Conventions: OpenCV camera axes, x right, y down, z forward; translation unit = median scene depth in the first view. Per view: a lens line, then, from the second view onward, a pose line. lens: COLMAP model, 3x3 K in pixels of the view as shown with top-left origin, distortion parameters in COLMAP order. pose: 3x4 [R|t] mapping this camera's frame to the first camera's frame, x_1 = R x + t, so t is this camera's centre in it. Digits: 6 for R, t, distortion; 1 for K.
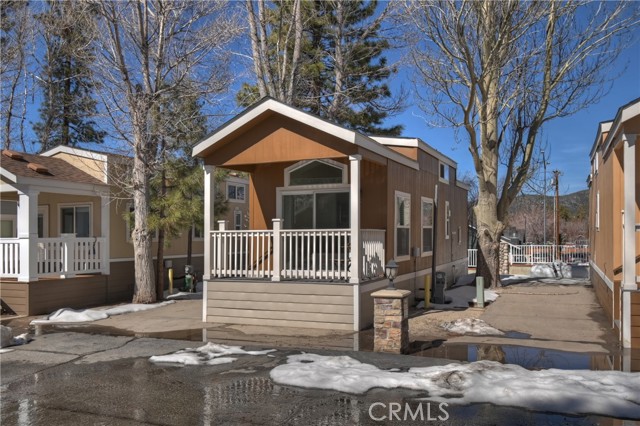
lens RADIAL K [[558.8, 0, 321.0], [0, 558.8, 215.7], [0, 0, 1]] dist [0.015472, -0.003922]
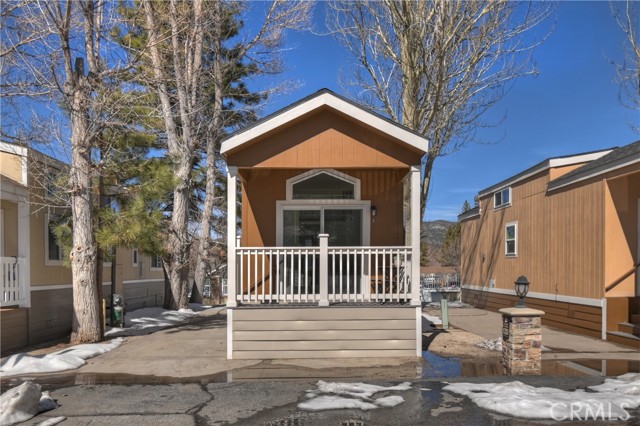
lens RADIAL K [[535.5, 0, 320.5], [0, 535.5, 261.8], [0, 0, 1]] dist [0.003897, 0.006093]
pose [[0.910943, 0.006618, 0.412479, -0.404615], [-0.014774, 0.999753, 0.016588, 0.033378], [-0.412268, -0.021205, 0.910816, 0.236570]]
